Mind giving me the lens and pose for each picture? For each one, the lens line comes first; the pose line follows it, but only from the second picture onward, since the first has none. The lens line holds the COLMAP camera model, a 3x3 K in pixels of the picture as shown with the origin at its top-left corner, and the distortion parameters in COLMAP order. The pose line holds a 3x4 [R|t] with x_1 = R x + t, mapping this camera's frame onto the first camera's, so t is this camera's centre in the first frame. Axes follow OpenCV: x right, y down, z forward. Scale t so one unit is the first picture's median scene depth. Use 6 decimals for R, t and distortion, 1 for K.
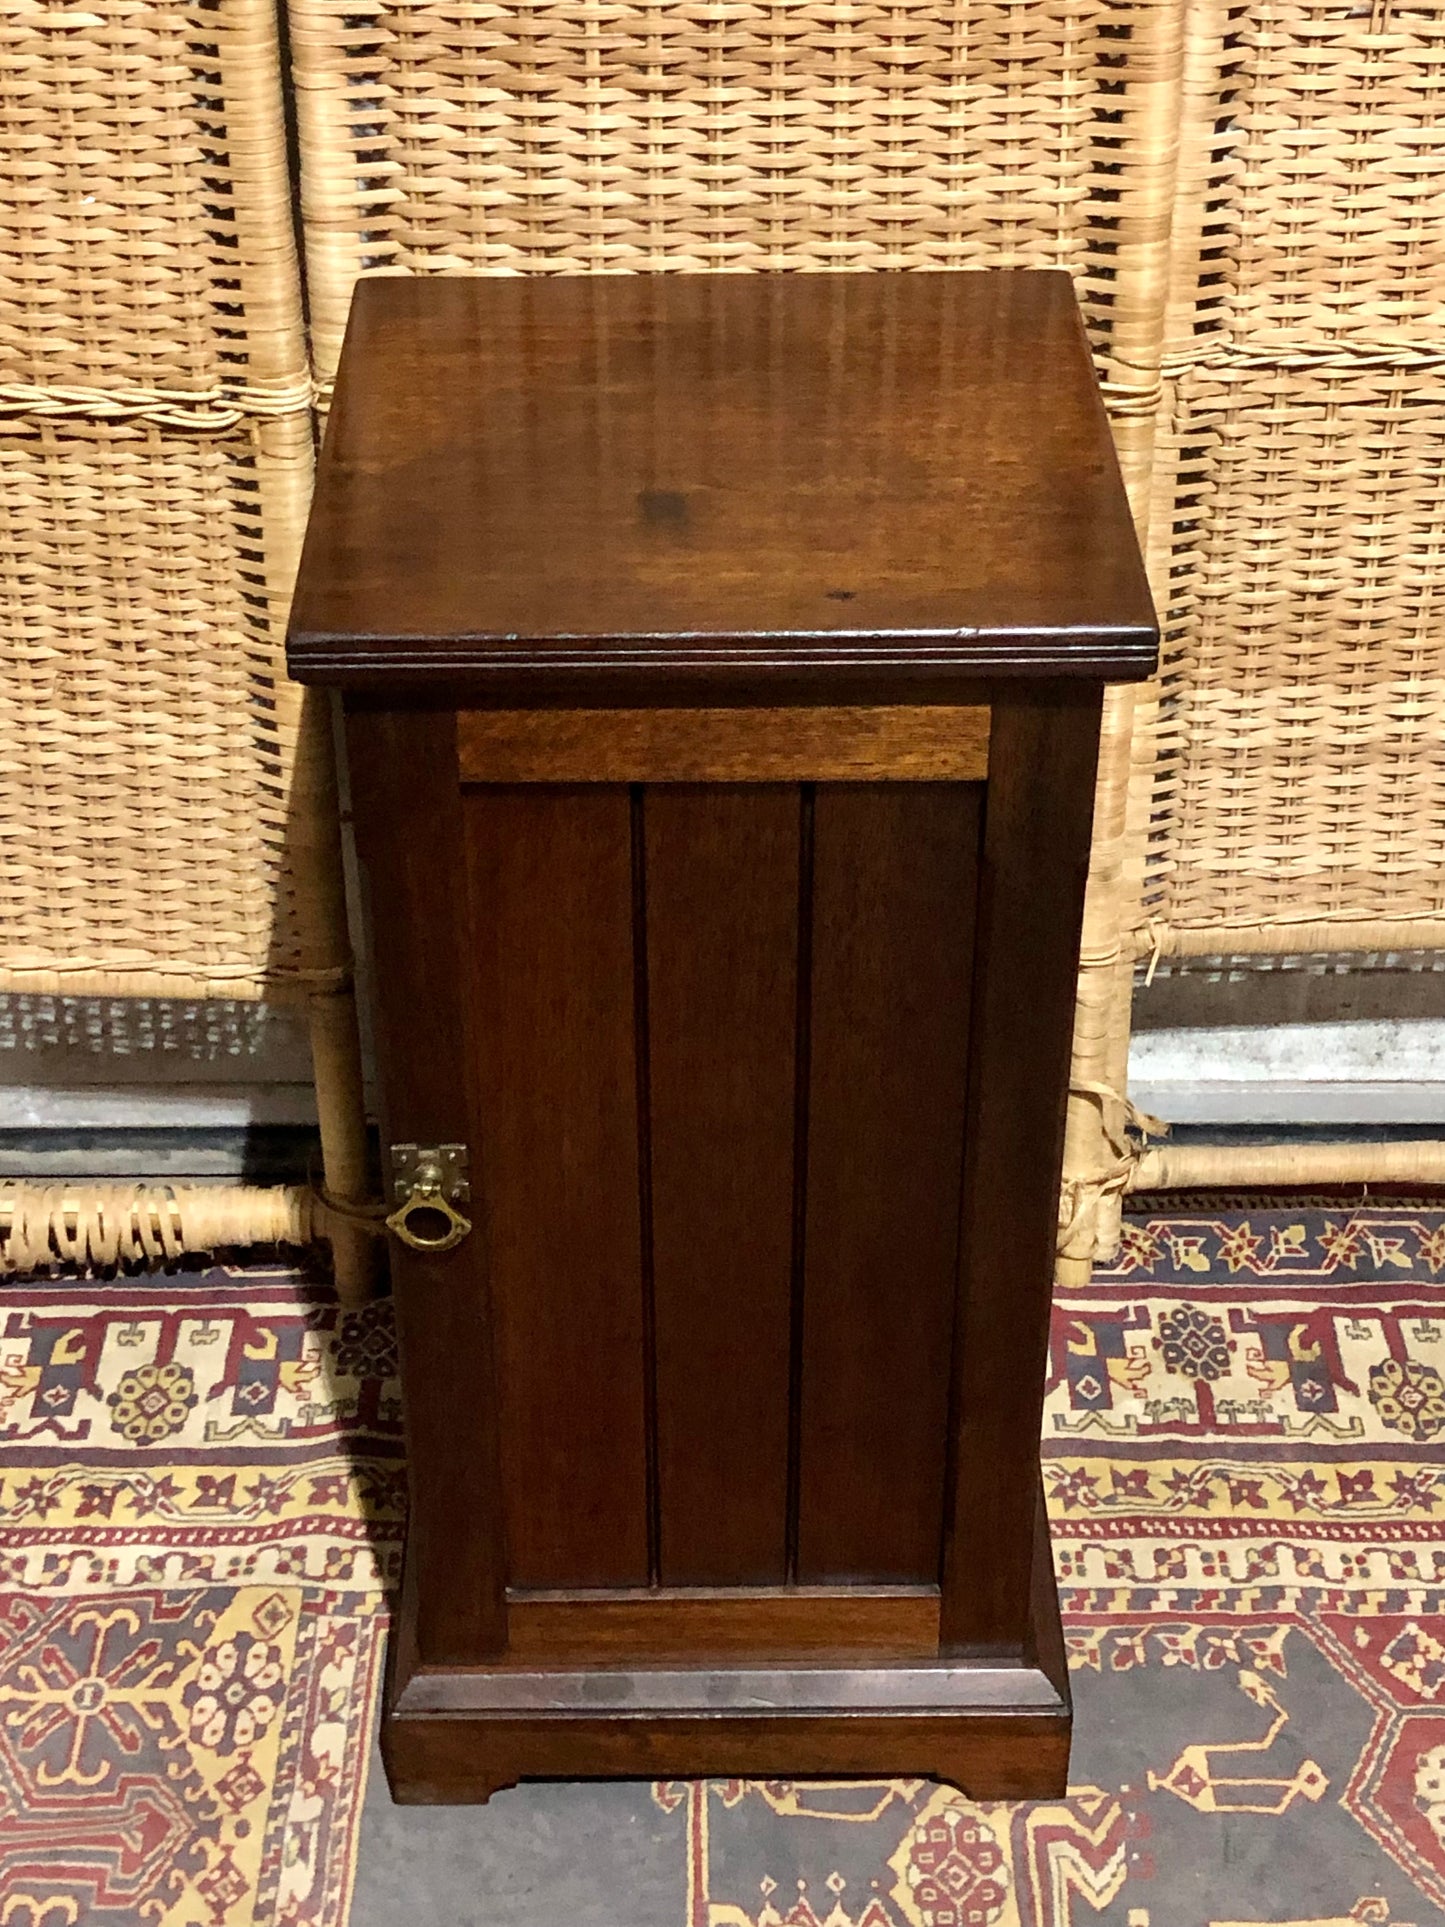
lens RADIAL K [[3131.0, 0, 737.9], [0, 3131.0, 913.1], [0, 0, 1]] dist [0.029641, 0.000000]
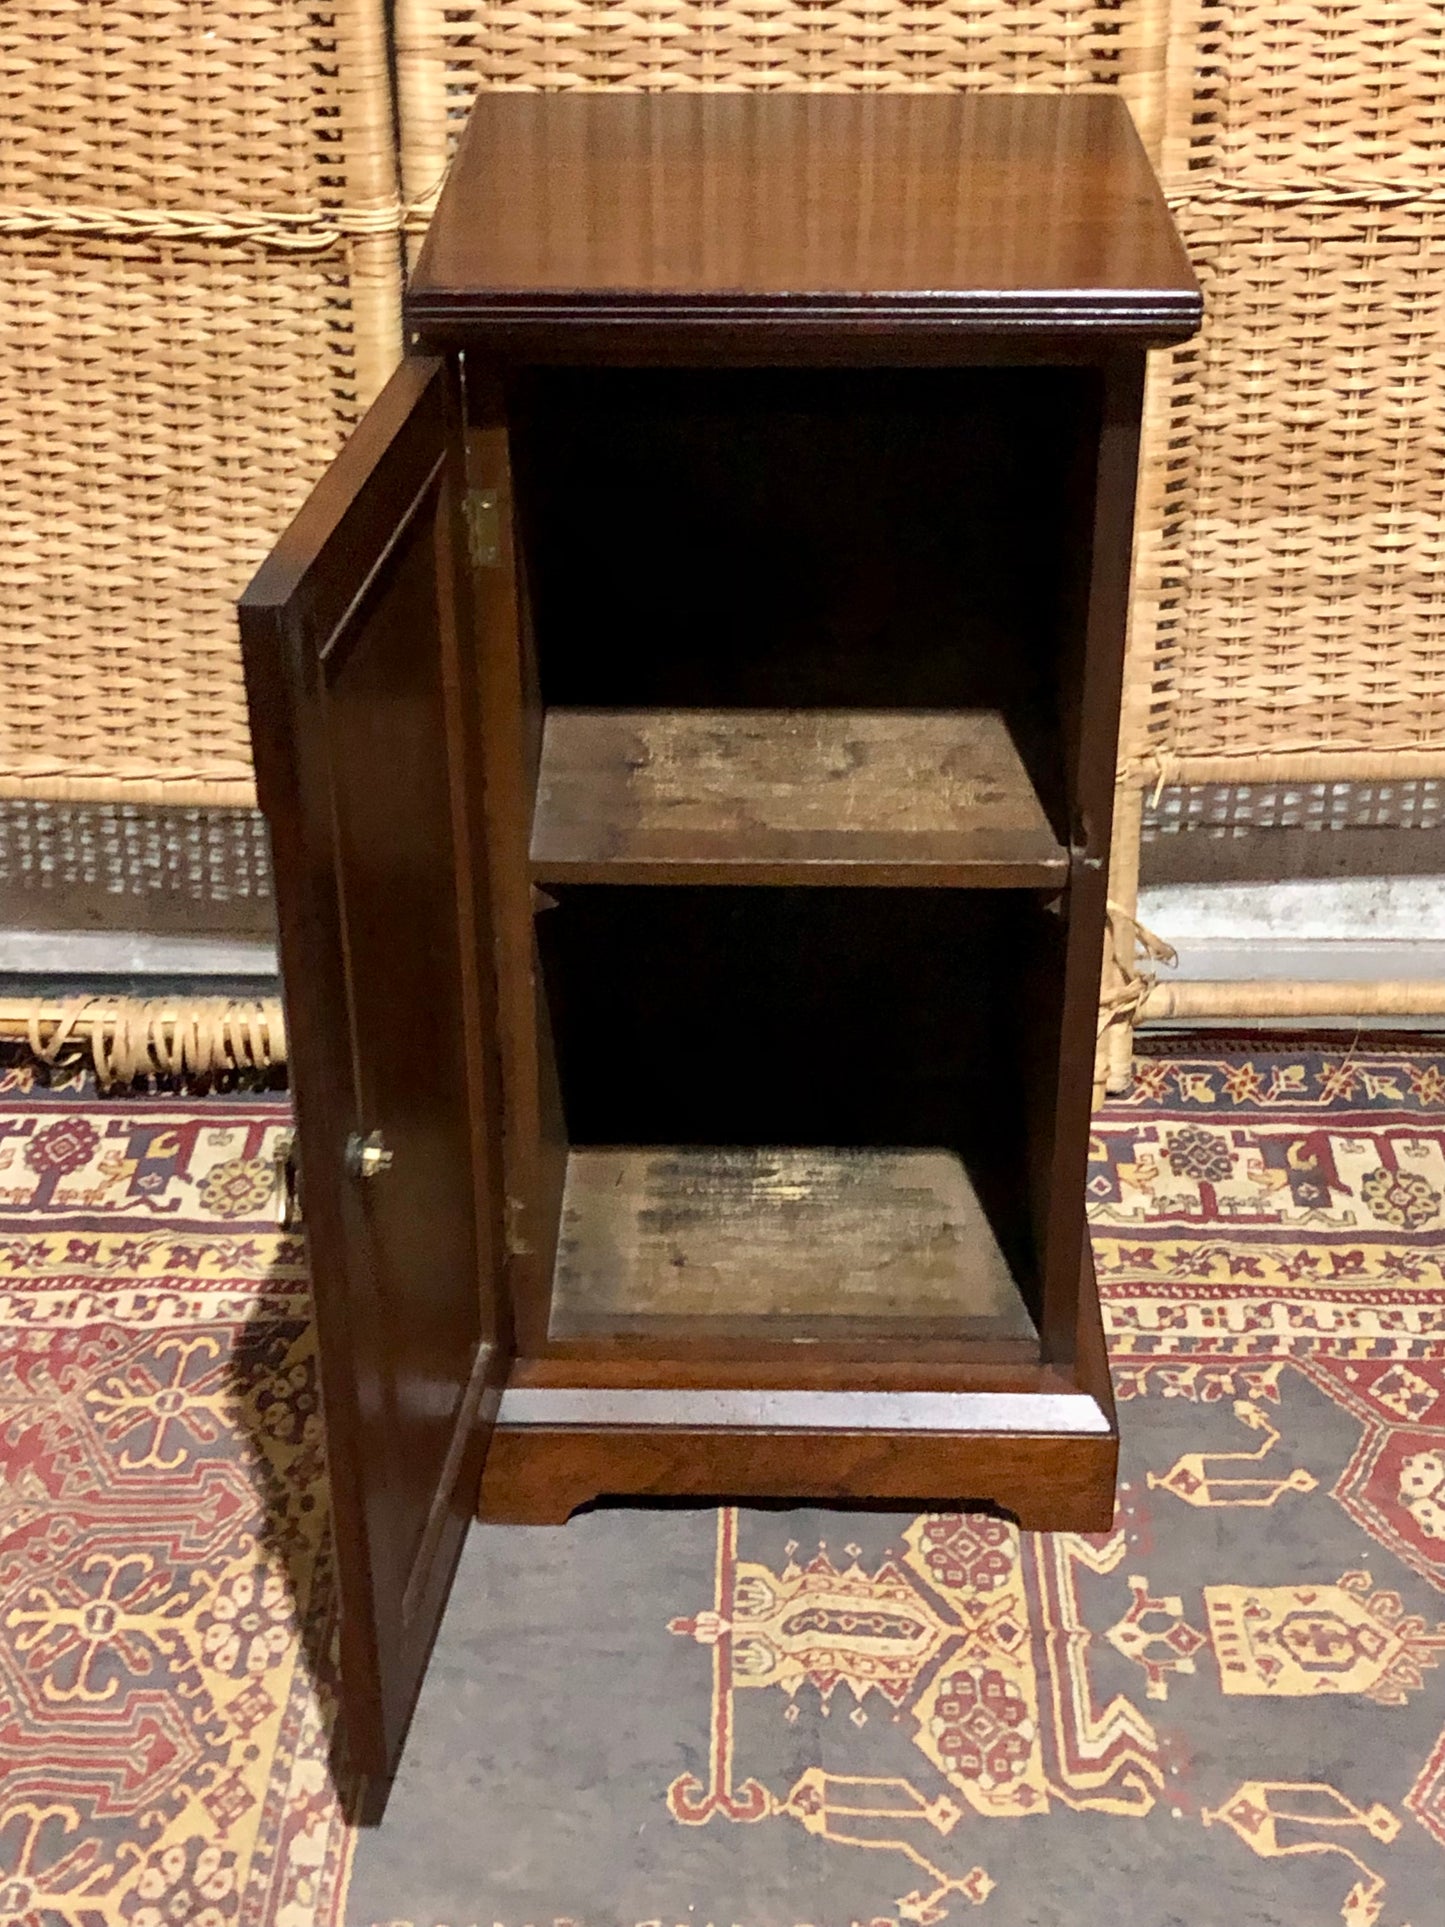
lens RADIAL K [[2963.6, 0, 732.6], [0, 2963.6, 974.2], [0, 0, 1]] dist [0.017767, 0.000000]
pose [[0.999522, 0.009745, -0.029344, 0.015743], [-0.012406, 0.995688, -0.091935, 0.188376], [0.028322, 0.092255, 0.995333, -0.028561]]
